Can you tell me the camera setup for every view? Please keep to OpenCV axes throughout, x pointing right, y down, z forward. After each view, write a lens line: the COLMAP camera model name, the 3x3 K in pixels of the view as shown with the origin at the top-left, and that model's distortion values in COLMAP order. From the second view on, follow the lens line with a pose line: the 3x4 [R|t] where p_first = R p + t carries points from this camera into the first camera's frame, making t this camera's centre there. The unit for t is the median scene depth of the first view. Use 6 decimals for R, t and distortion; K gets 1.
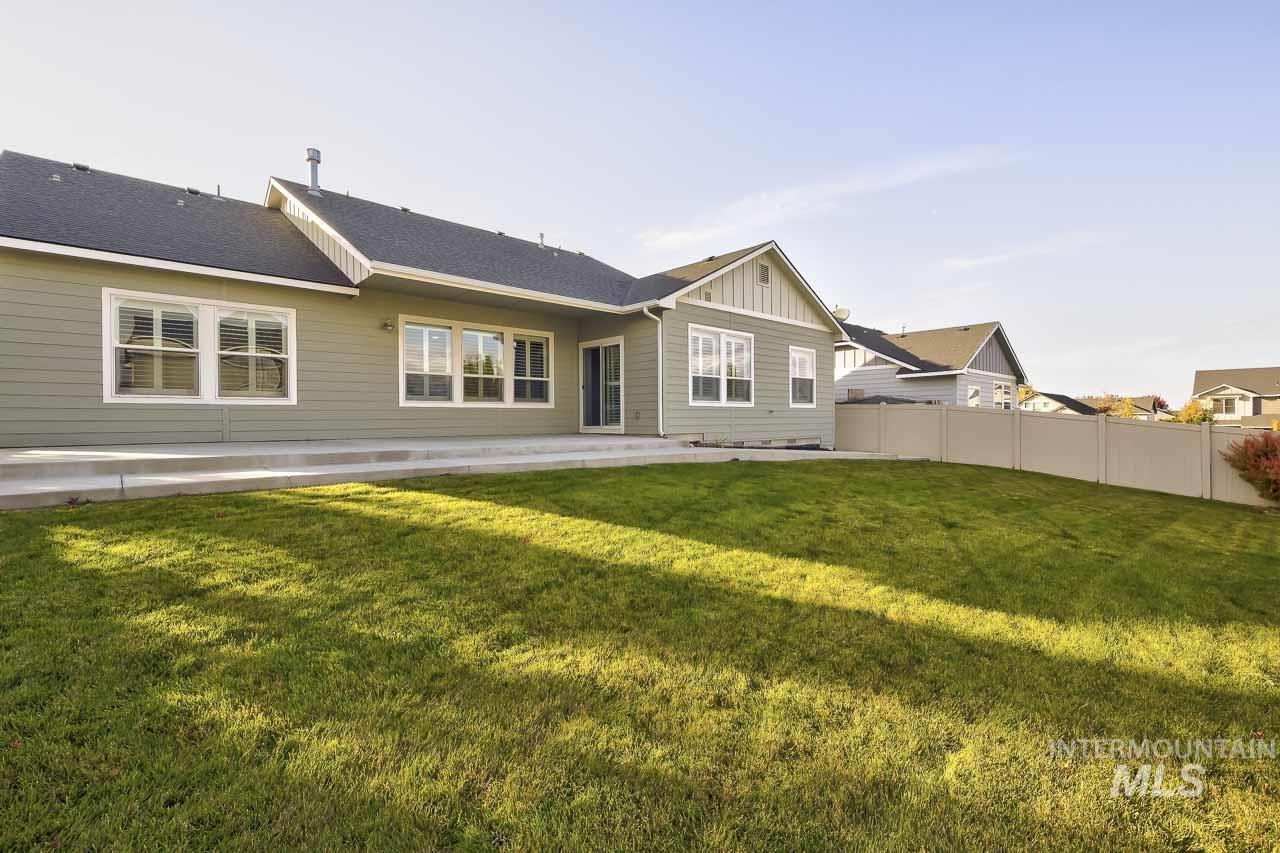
lens RADIAL K [[555.2, 0, 640.0], [0, 555.2, 426.5], [0, 0, 1]] dist [0.008741, -0.000219]
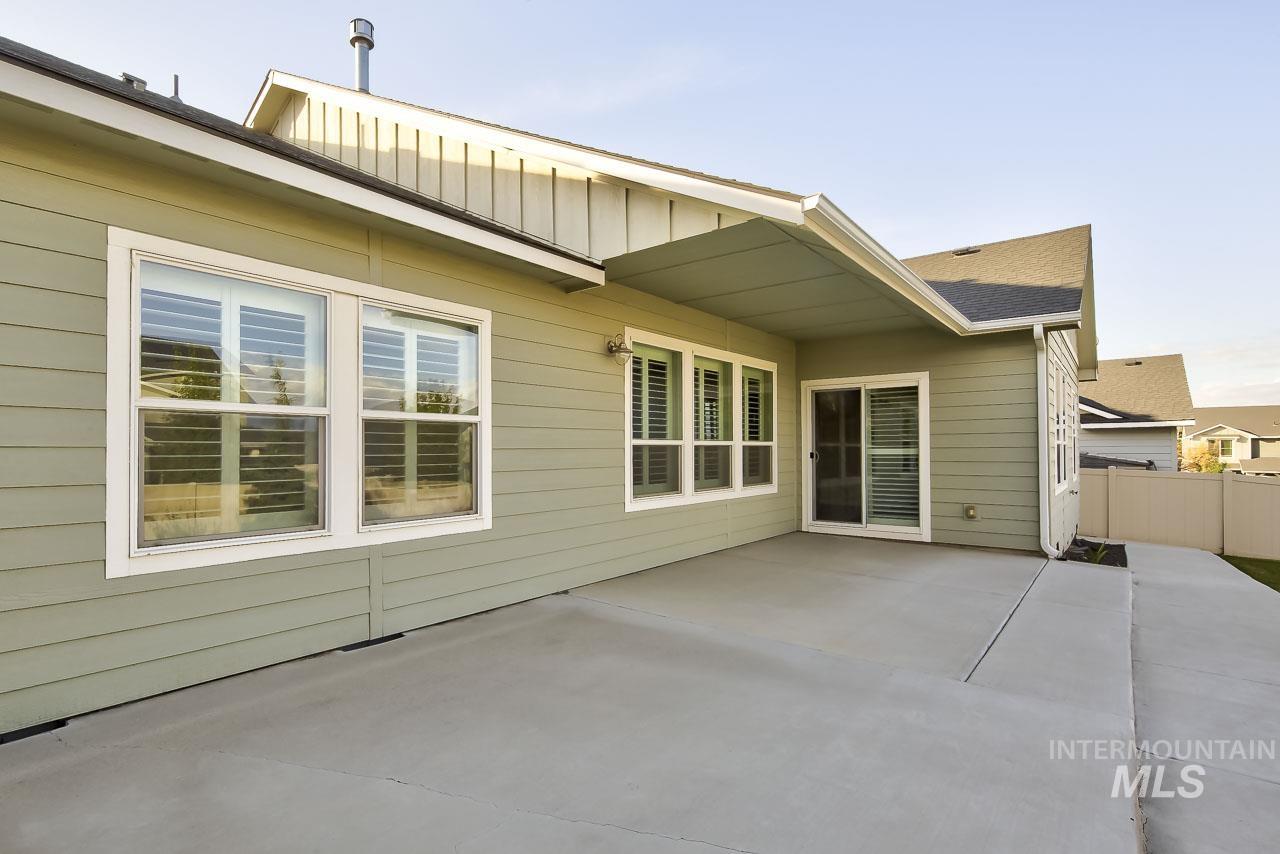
lens RADIAL K [[649.0, 0, 595.6], [0, 649.0, 440.0], [0, 0, 1]] dist [0.016388, -0.000079]
pose [[0.992808, 0.003068, 0.119682, -0.424245], [0.001248, 0.999352, -0.035972, -0.063769], [-0.119715, 0.035863, 0.992160, 0.343934]]
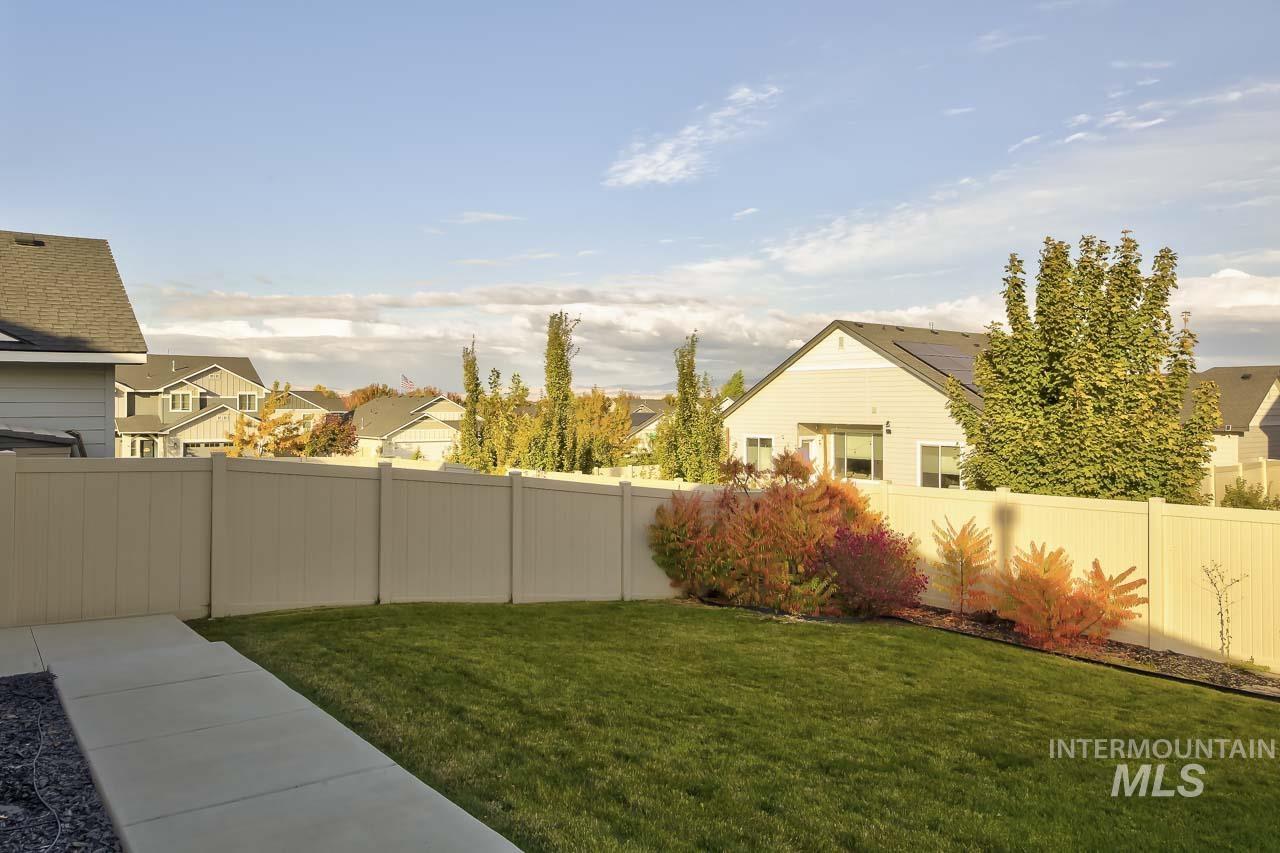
lens RADIAL K [[881.9, 0, 640.0], [0, 881.9, 426.5], [0, 0, 1]] dist [0.001133, 0.000587]
pose [[0.126025, -0.017816, 0.991867, 0.042332], [0.014073, 0.999770, 0.016170, -0.080973], [-0.991927, 0.011921, 0.126247, 0.847971]]
